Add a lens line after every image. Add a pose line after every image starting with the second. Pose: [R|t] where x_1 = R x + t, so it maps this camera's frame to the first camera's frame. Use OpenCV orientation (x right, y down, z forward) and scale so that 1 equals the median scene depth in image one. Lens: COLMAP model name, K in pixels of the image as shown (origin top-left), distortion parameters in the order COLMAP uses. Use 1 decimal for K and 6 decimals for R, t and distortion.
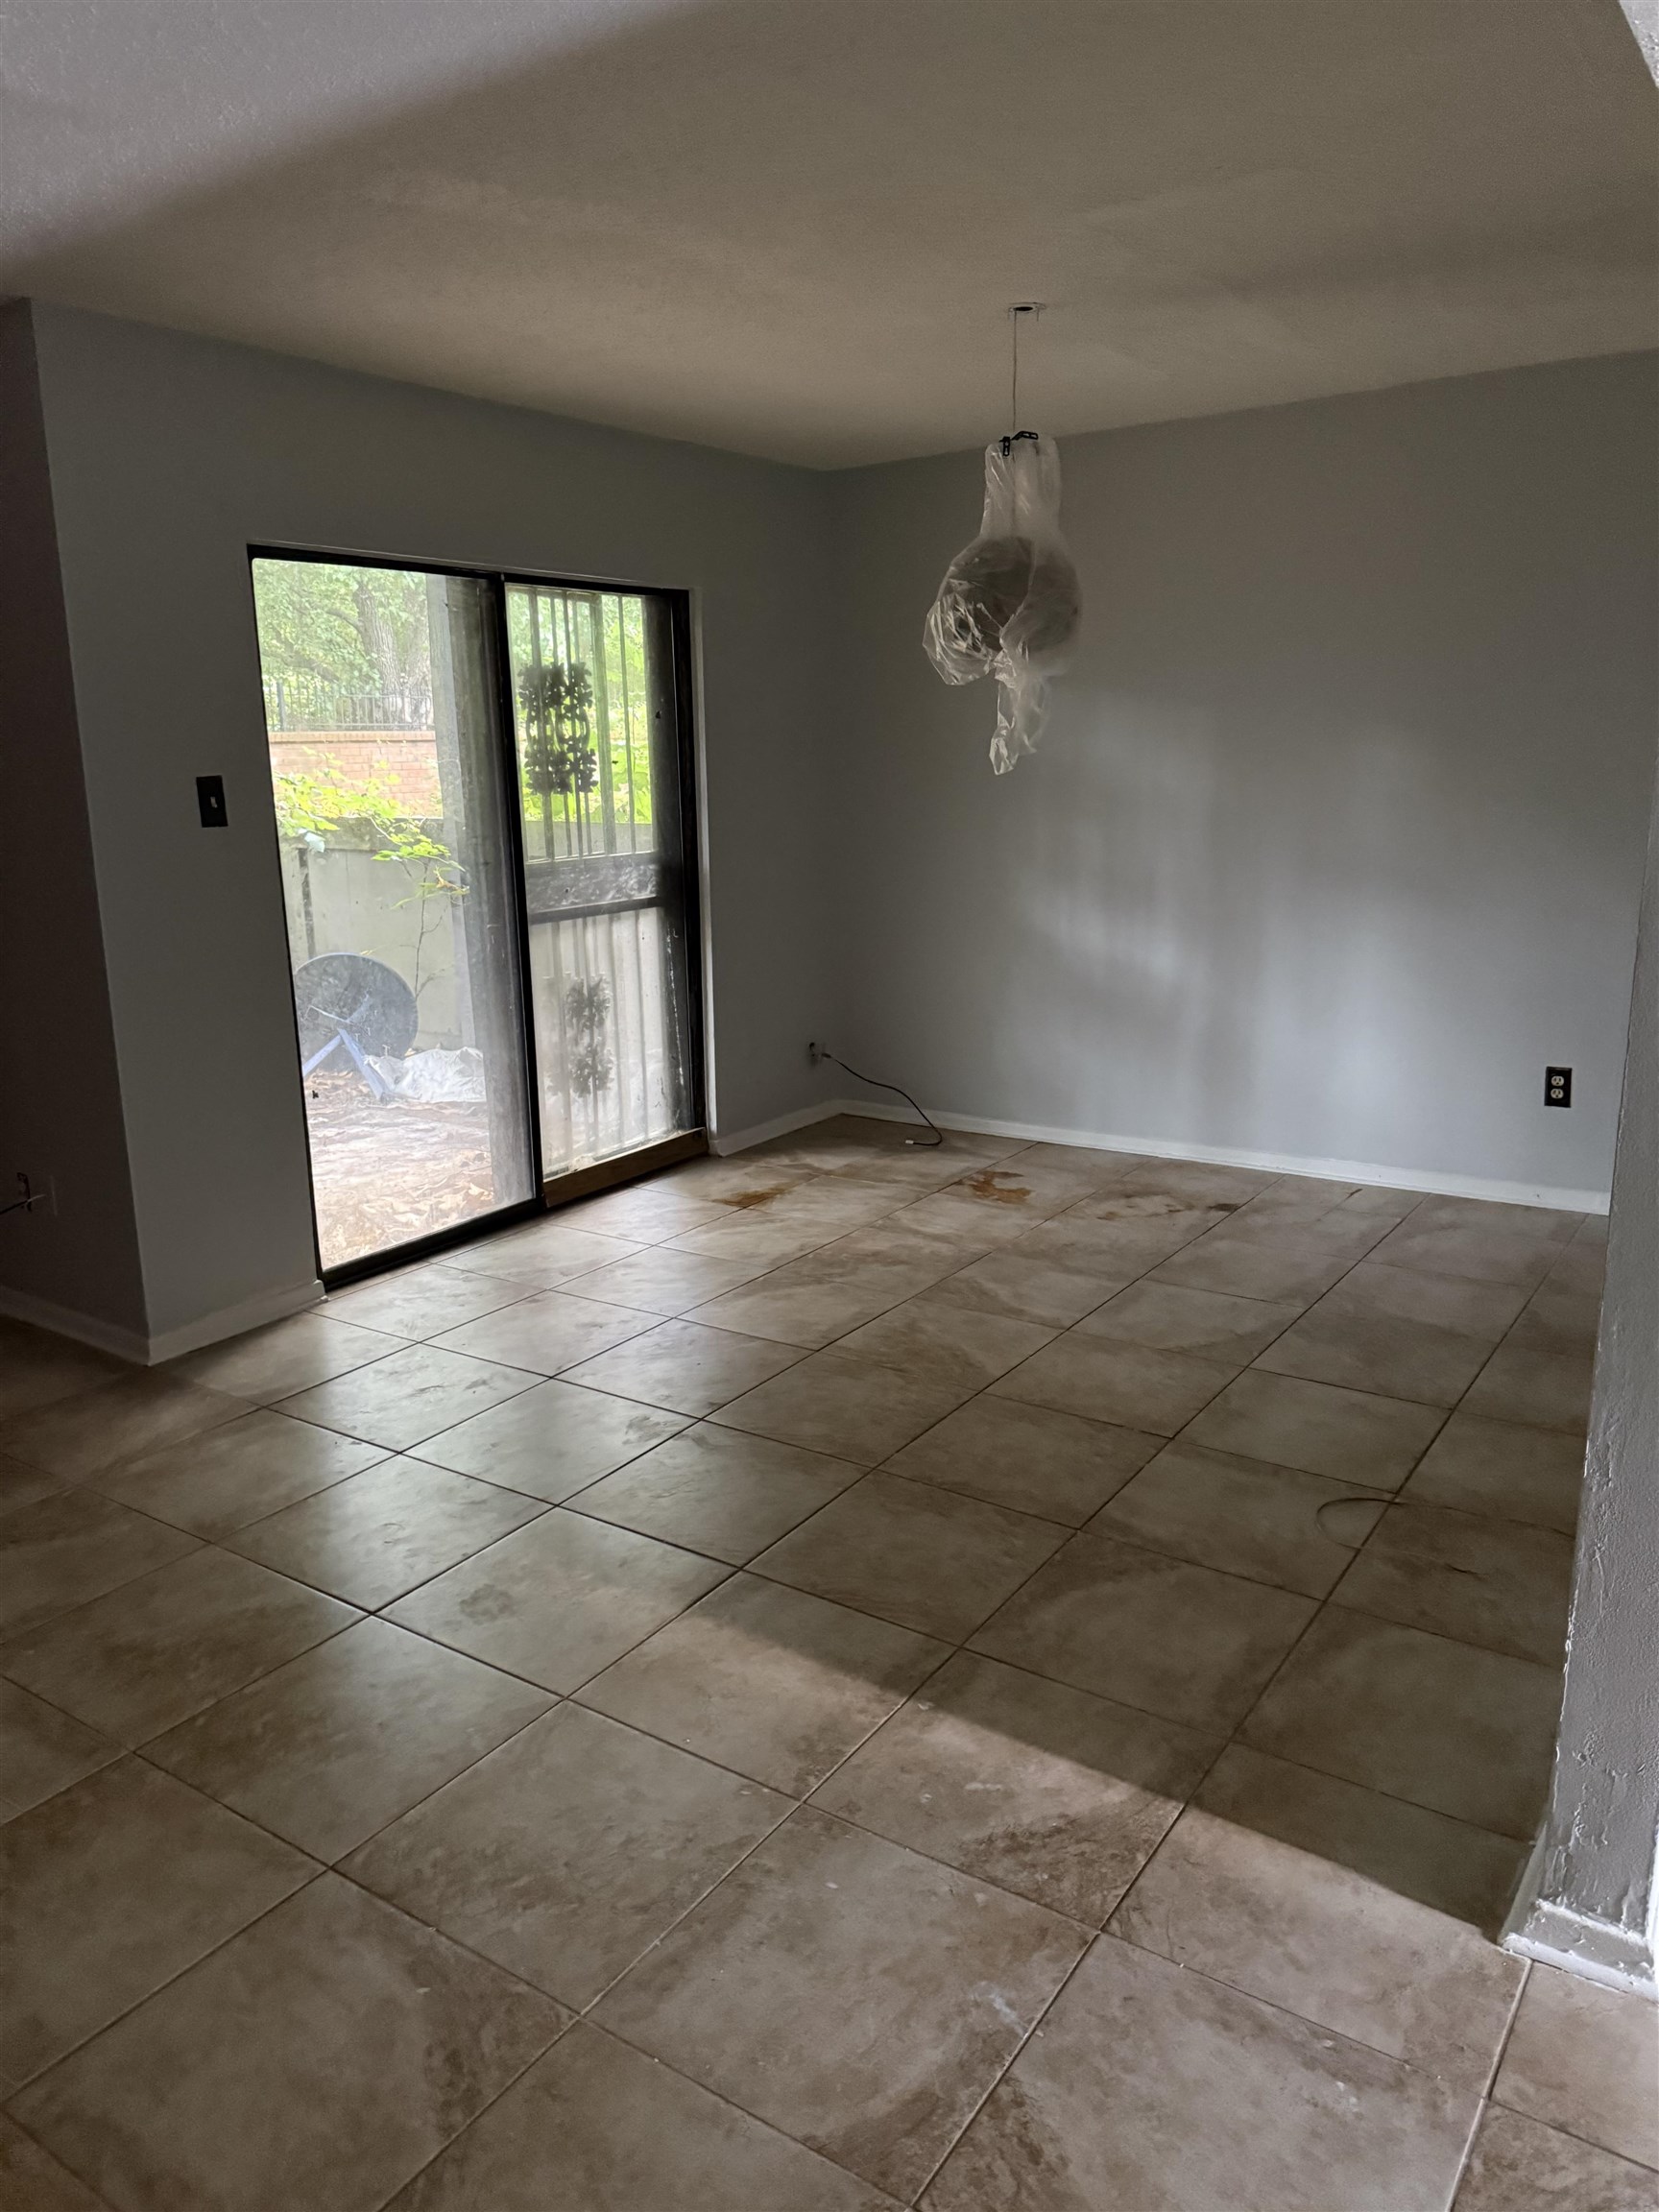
lens RADIAL K [[1571.6, 0, 824.8], [0, 1571.6, 1113.9], [0, 0, 1]] dist [0.005659, 0.000870]
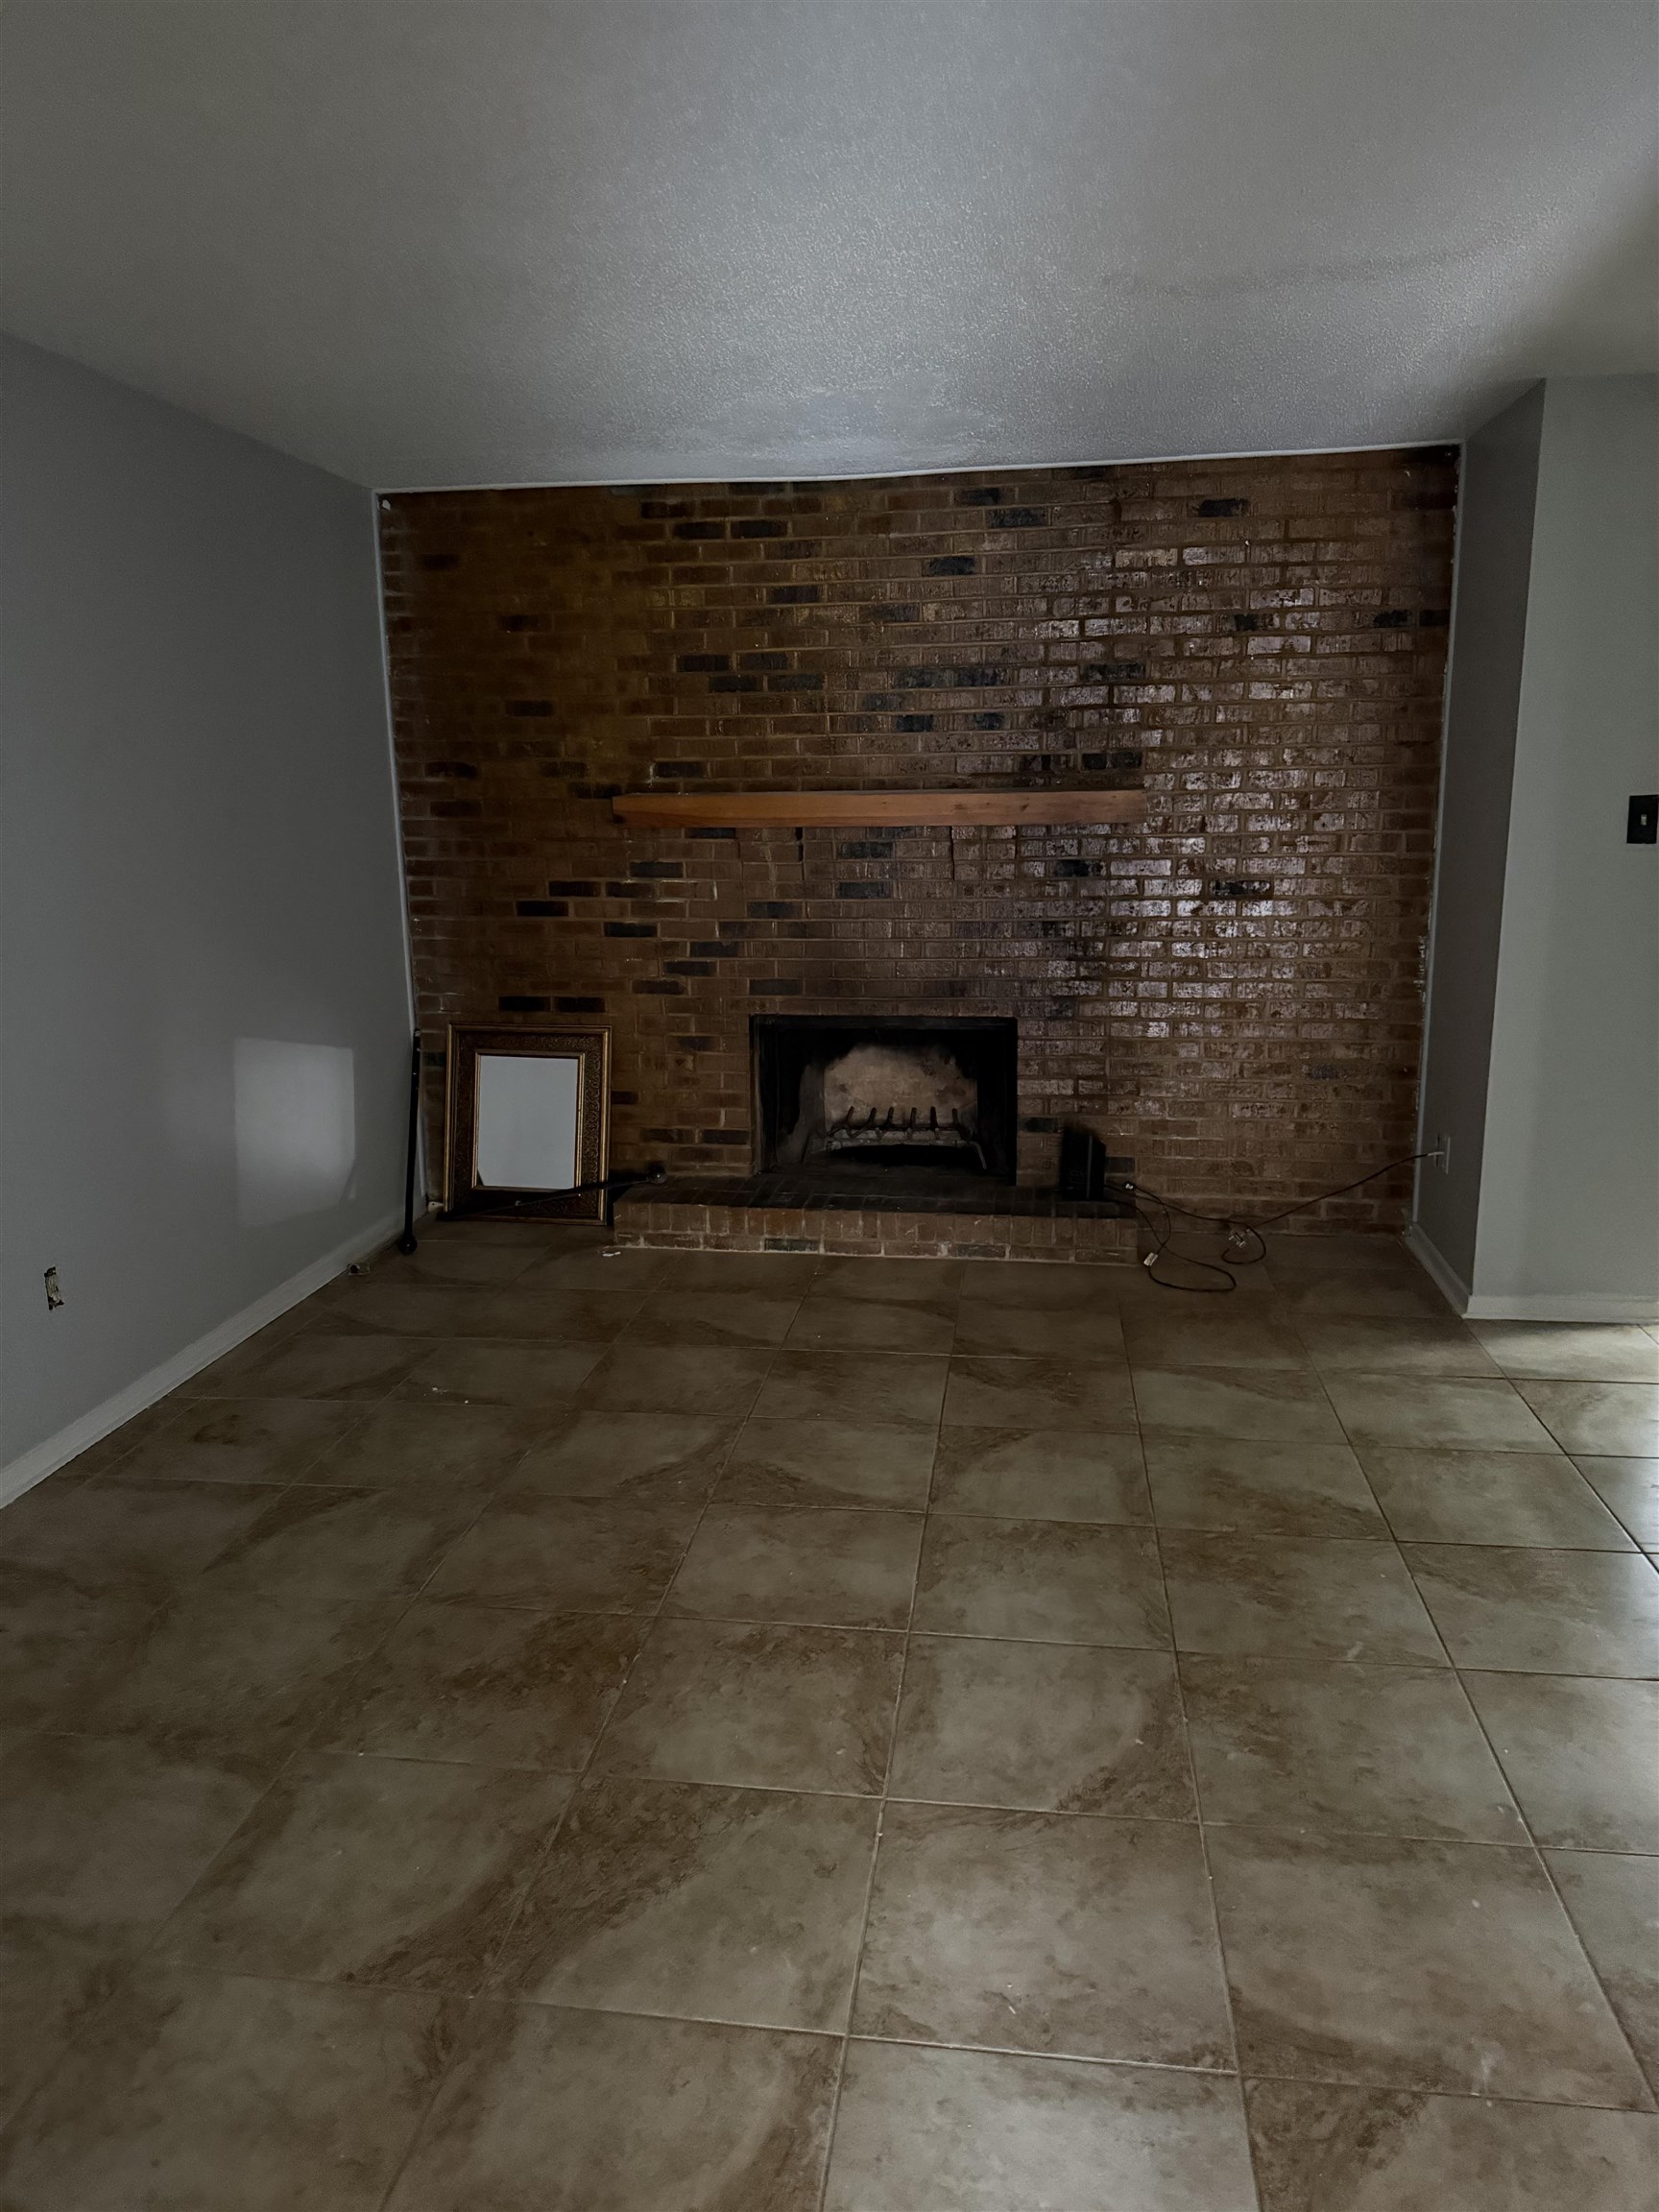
lens RADIAL K [[1571.6, 0, 827.7], [0, 1571.6, 1103.6], [0, 0, 1]] dist [0.005659, 0.000870]
pose [[0.462909, 0.196126, -0.864436, 0.600286], [-0.208559, 0.971936, 0.108832, -0.031393], [0.861521, 0.129907, 0.490822, 0.084122]]
